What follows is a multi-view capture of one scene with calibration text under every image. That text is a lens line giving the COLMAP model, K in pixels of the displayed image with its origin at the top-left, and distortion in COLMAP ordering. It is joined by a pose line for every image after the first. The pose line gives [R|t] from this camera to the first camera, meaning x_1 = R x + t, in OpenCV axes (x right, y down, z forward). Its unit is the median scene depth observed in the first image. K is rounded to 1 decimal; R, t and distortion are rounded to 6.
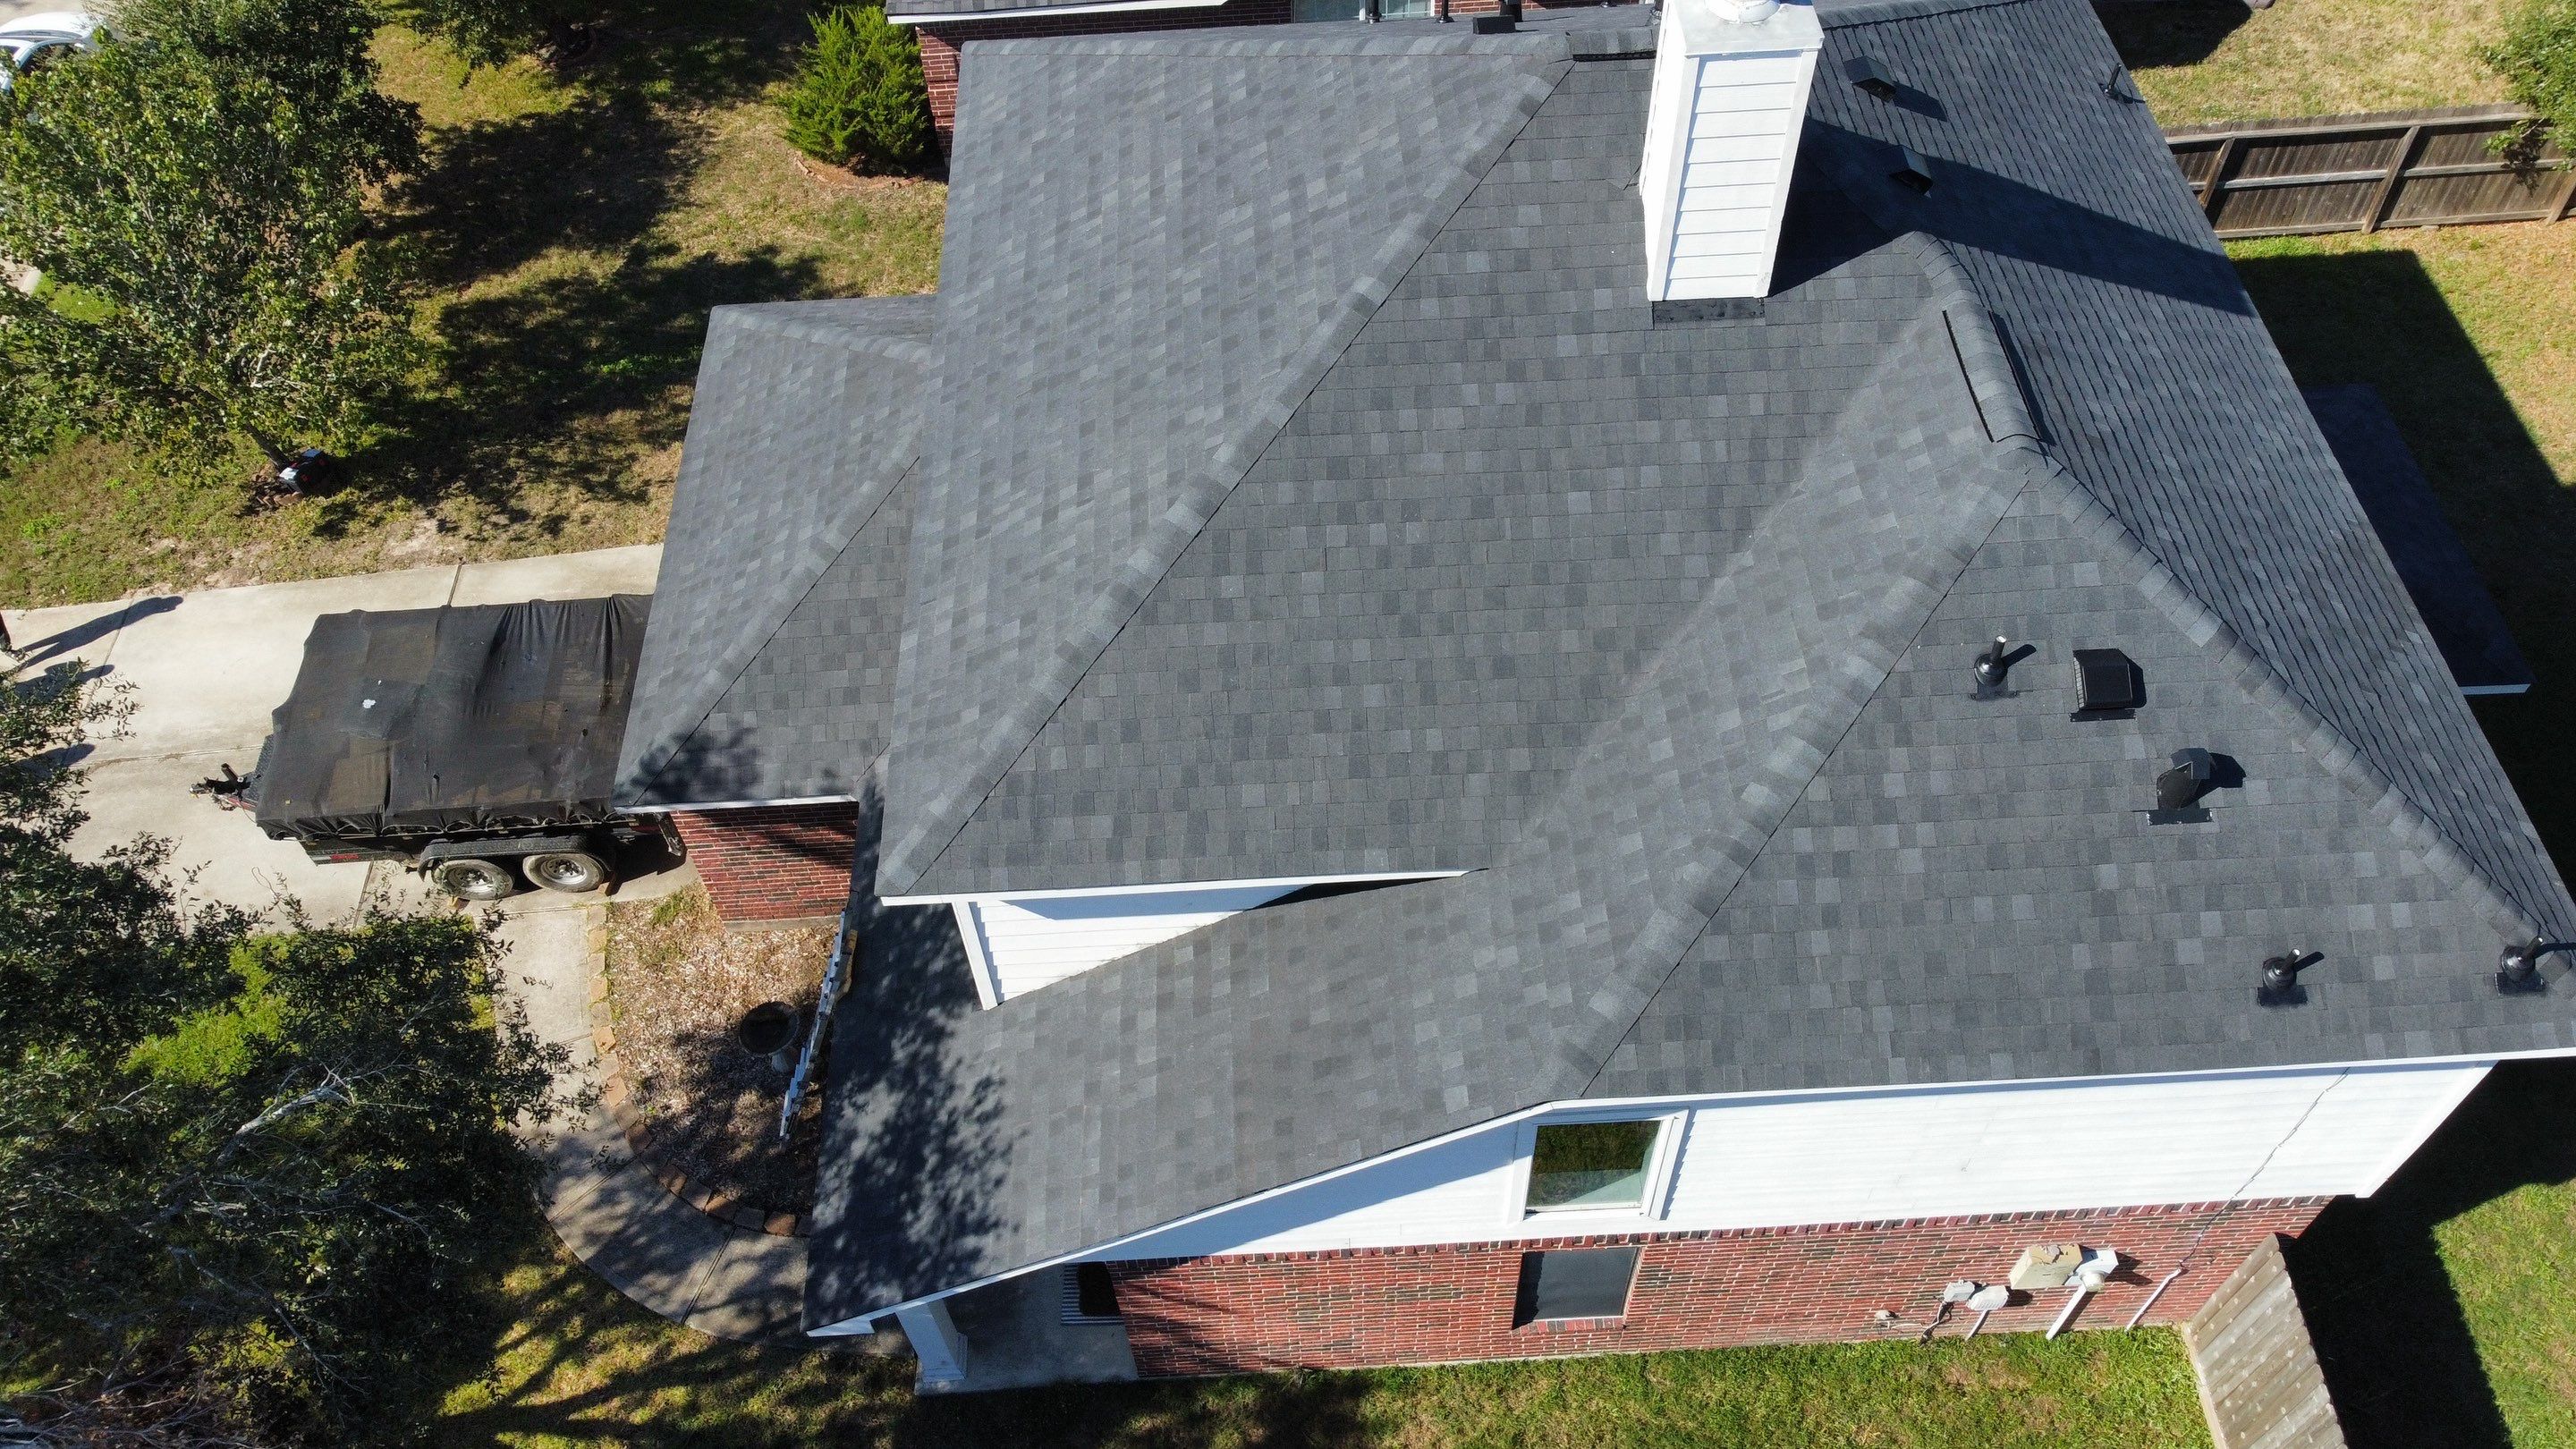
lens RADIAL K [[1958.5, 0, 1279.7], [0, 1958.5, 722.8], [0, 0, 1]] dist [0.003959, -0.008249]
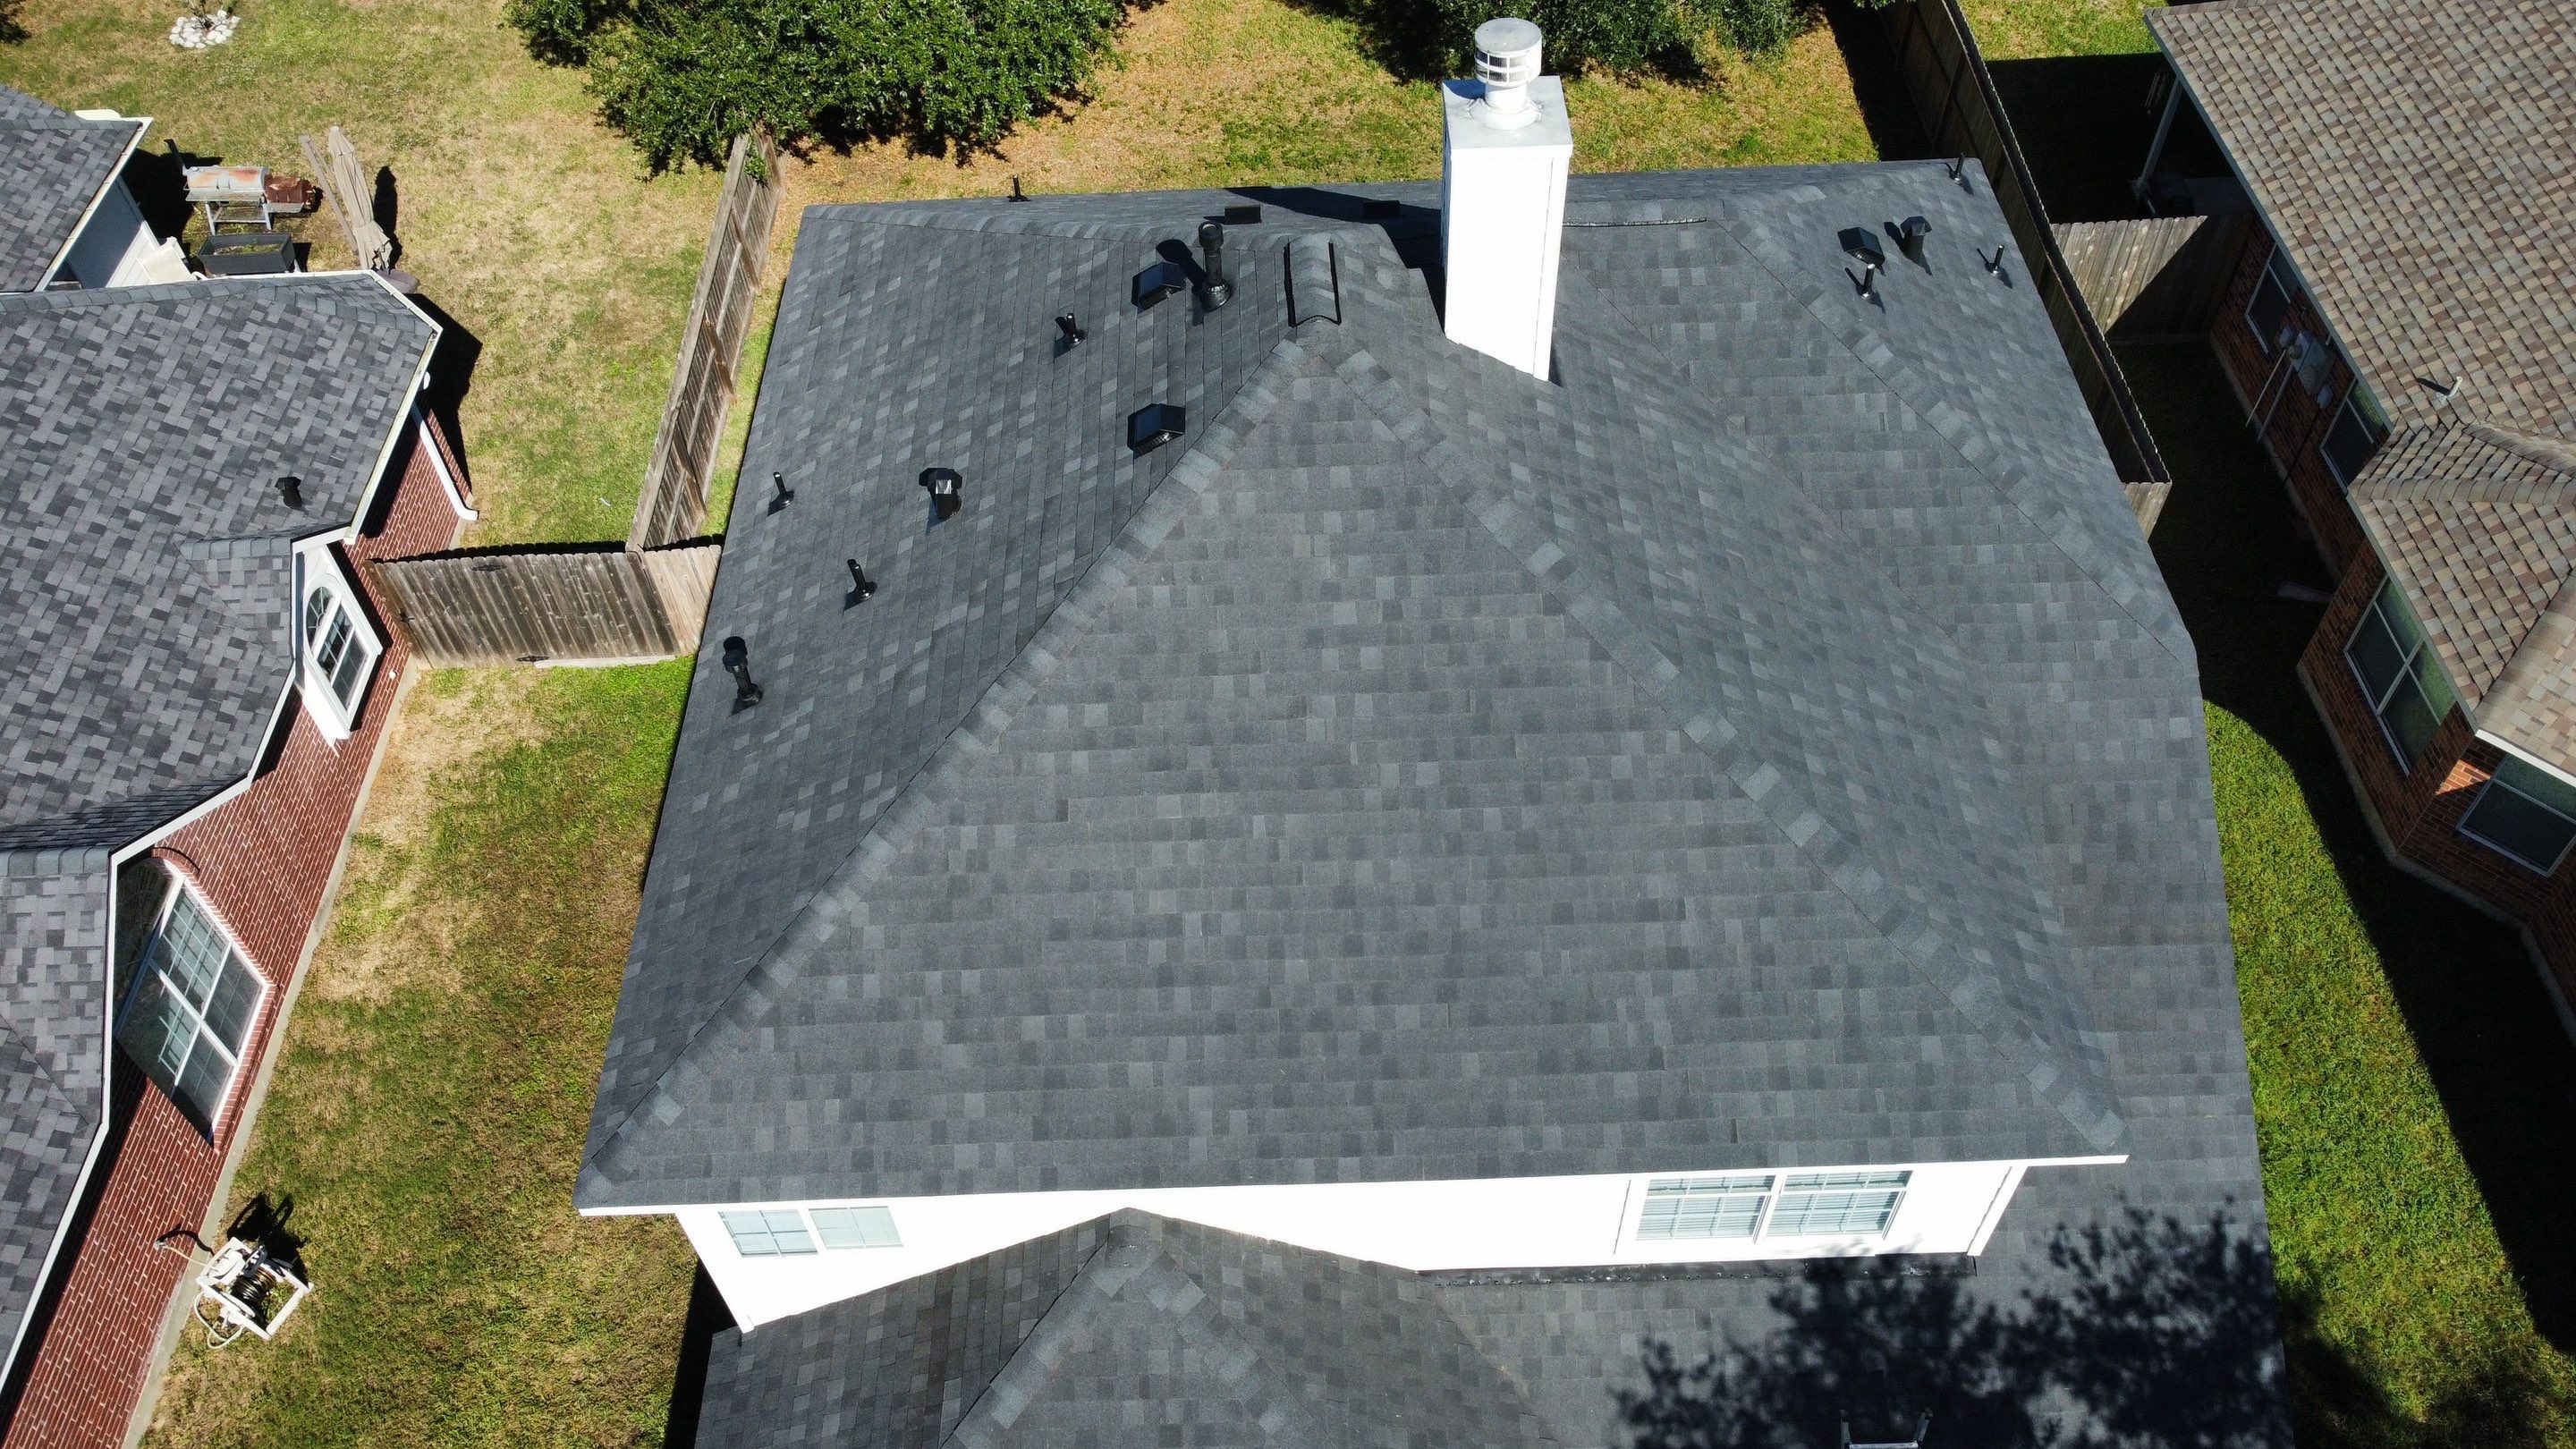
lens RADIAL K [[1958.5, 0, 1274.6], [0, 1958.5, 723.4], [0, 0, 1]] dist [0.003959, -0.008249]
pose [[0.023597, -0.734918, 0.677745, -0.626973], [0.805369, 0.415630, 0.422651, -0.653968], [-0.592305, 0.535861, 0.601688, 0.496879]]
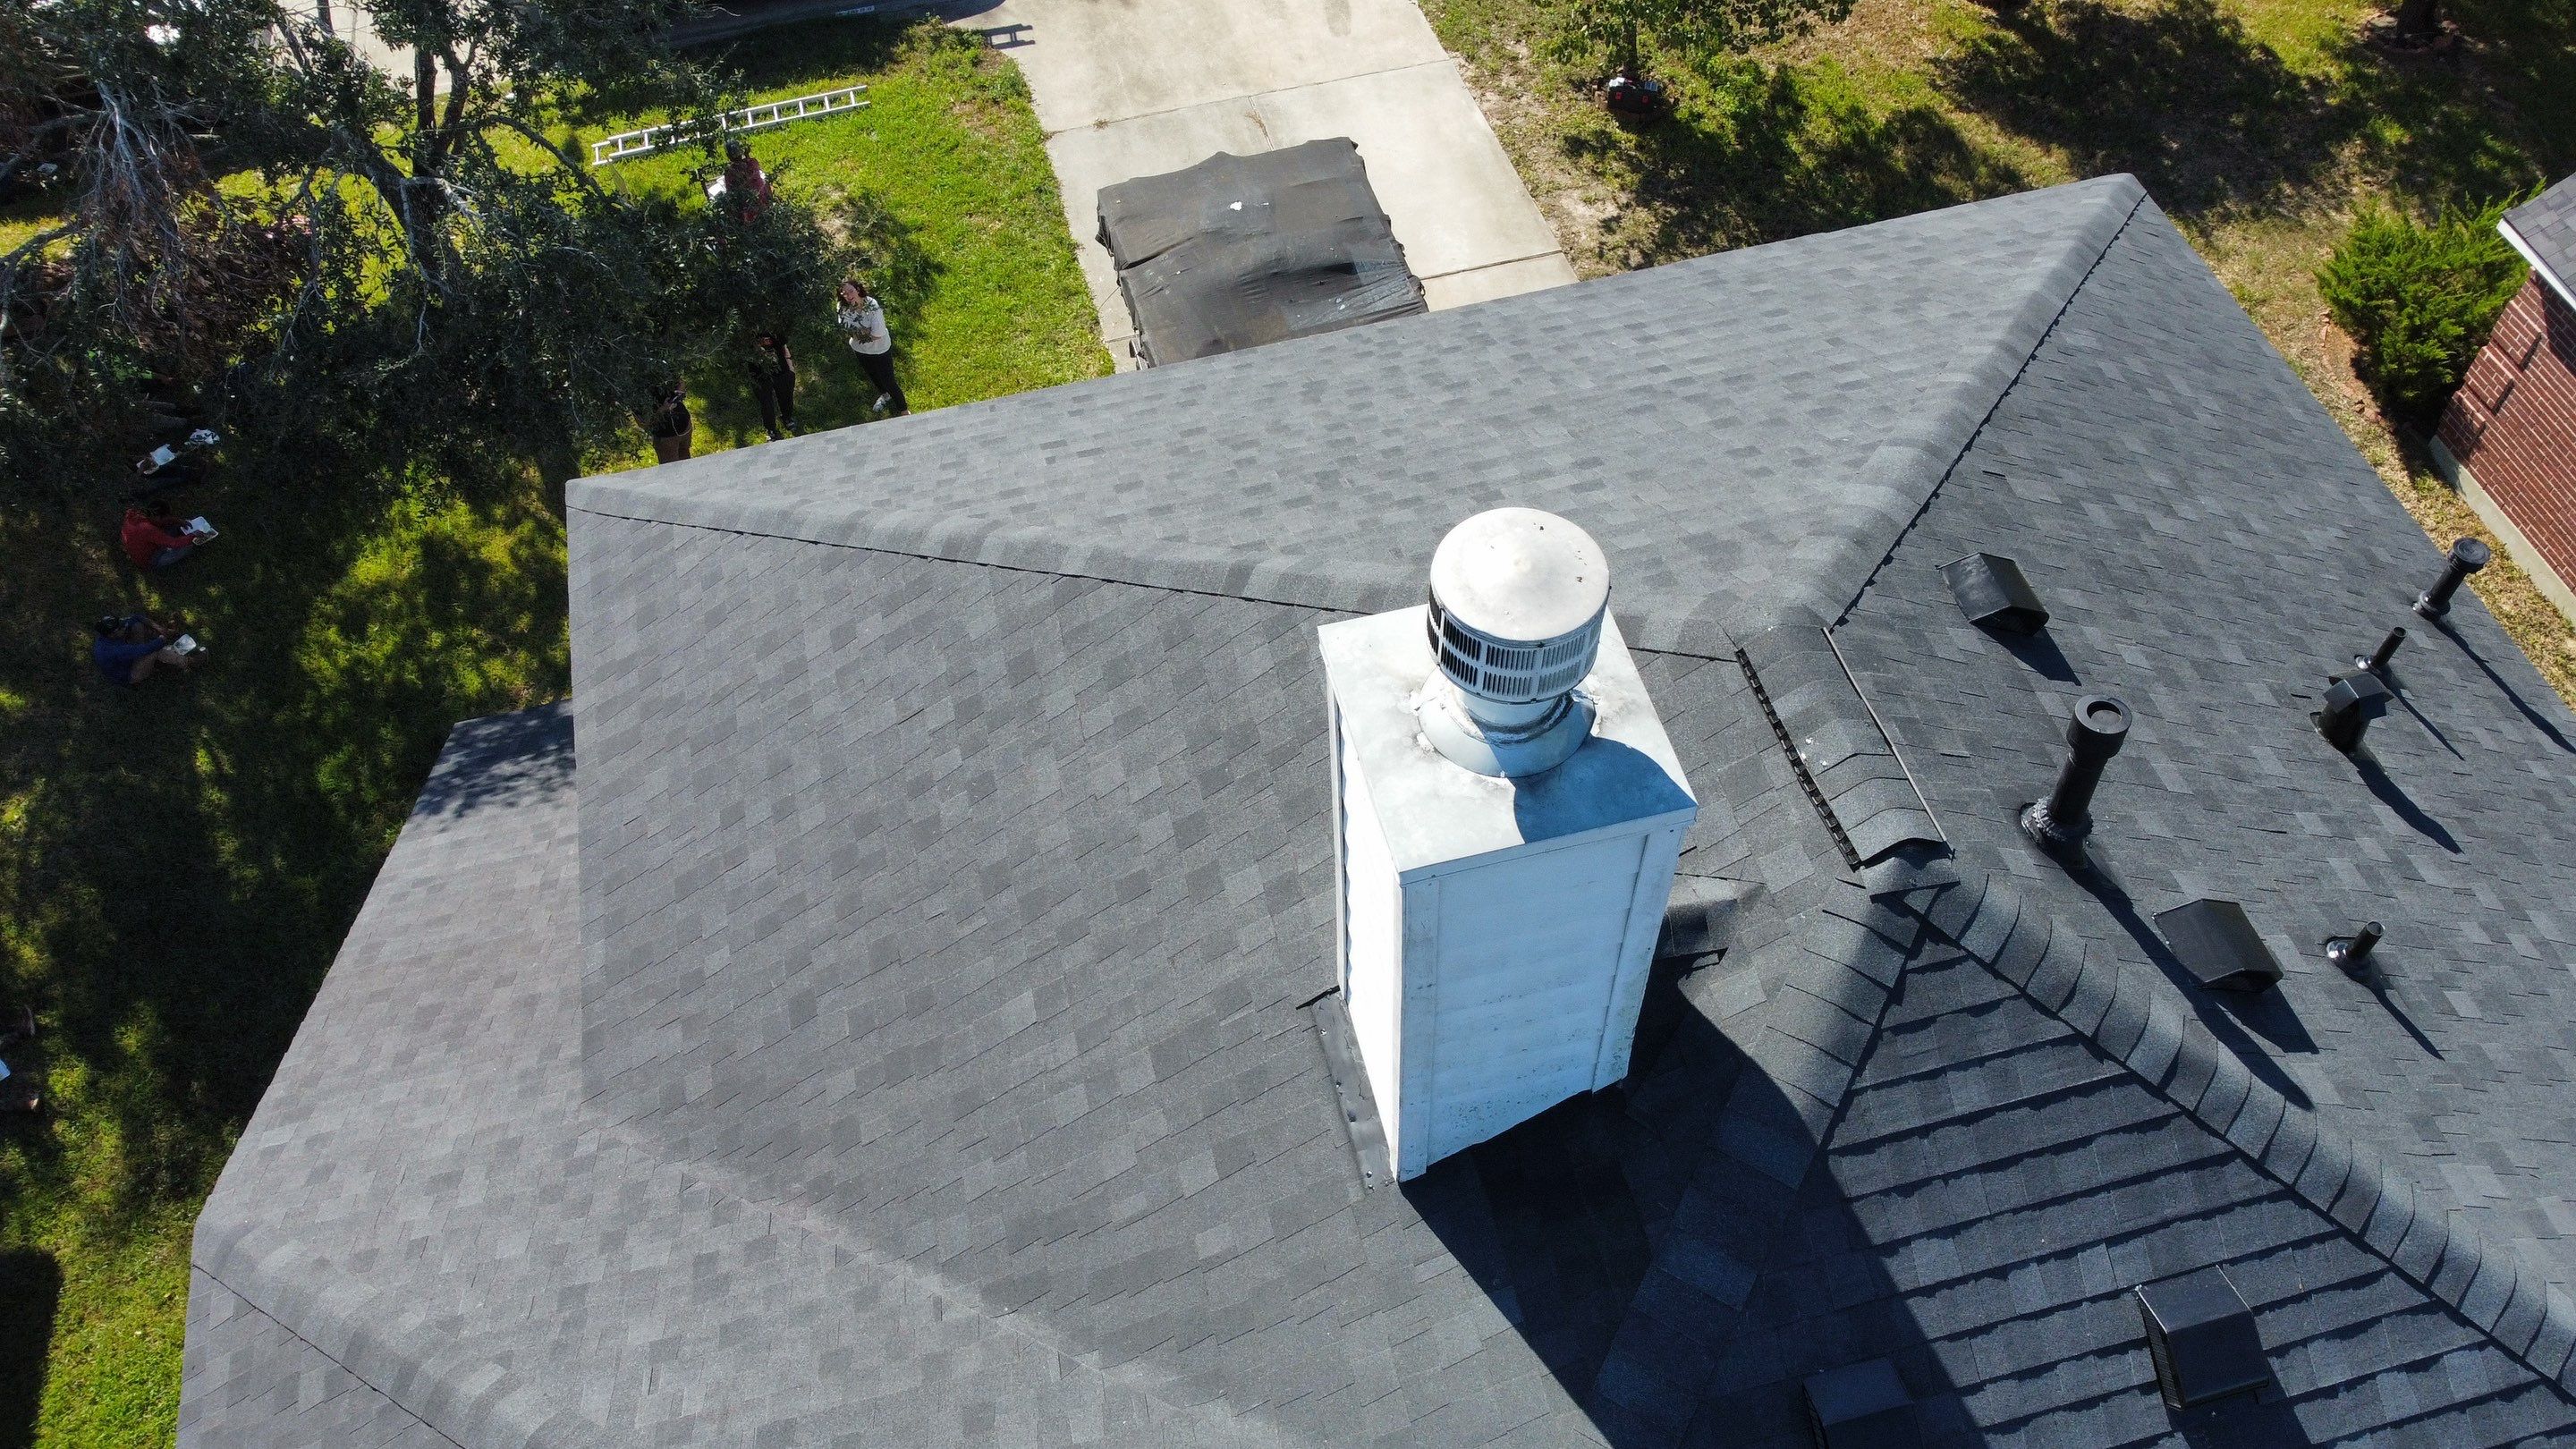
lens RADIAL K [[1958.5, 0, 1279.7], [0, 1958.5, 722.1], [0, 0, 1]] dist [0.003959, -0.008249]
pose [[0.200988, 0.801362, -0.563403, 0.391701], [-0.750773, 0.495453, 0.436882, -0.429484], [0.629240, 0.335180, 0.701221, 0.547453]]
